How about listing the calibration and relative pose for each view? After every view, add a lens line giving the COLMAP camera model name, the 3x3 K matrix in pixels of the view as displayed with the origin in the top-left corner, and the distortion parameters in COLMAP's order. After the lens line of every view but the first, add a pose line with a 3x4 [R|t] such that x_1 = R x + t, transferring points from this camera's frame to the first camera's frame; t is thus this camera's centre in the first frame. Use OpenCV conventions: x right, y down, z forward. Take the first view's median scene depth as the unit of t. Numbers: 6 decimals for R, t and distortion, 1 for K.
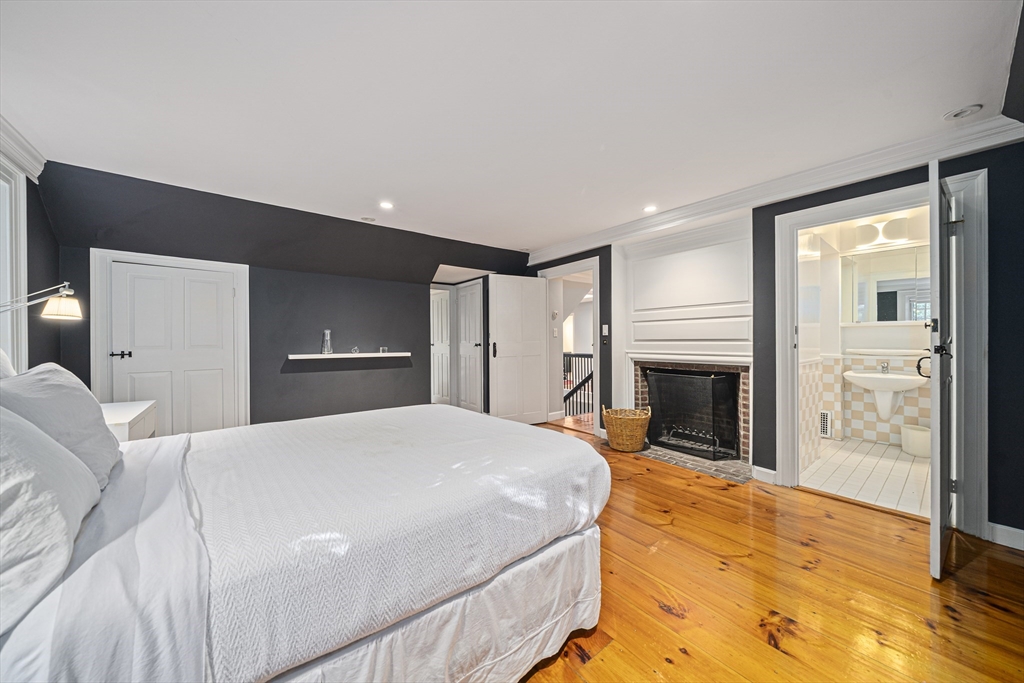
lens RADIAL K [[356.8, 0, 512.9], [0, 356.8, 342.5], [0, 0, 1]] dist [-0.007235, -0.000142]
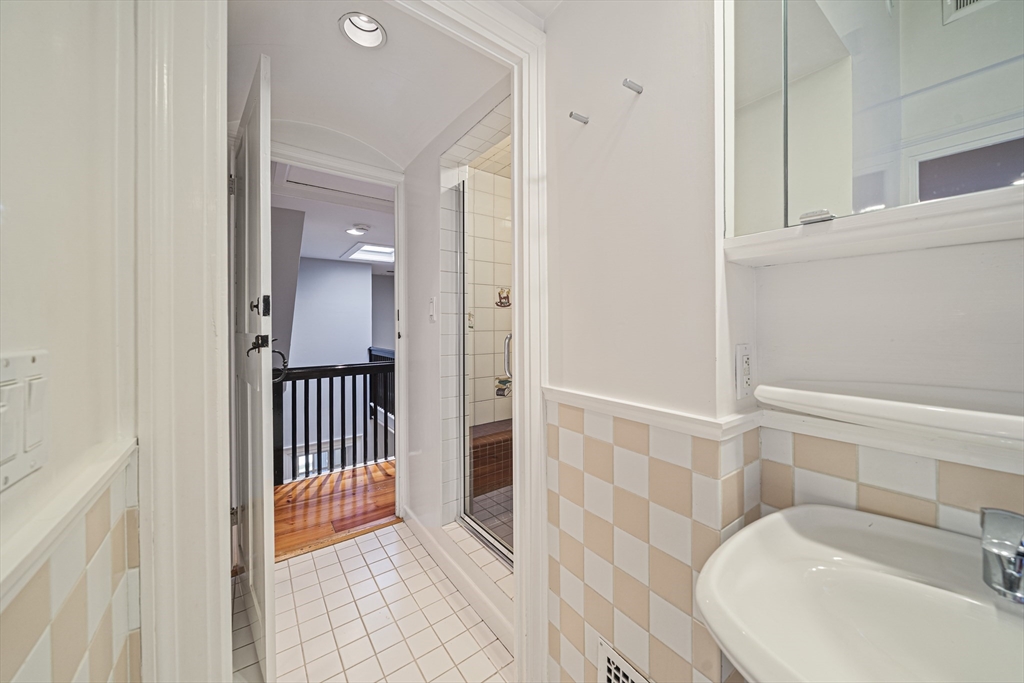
lens RADIAL K [[356.8, 0, 511.3], [0, 356.8, 333.4], [0, 0, 1]] dist [-0.007235, -0.000142]
pose [[0.999226, -0.002966, -0.039218, 0.833470], [0.003154, 0.999984, 0.004721, -0.009436], [0.039204, -0.004841, 0.999220, 0.825962]]
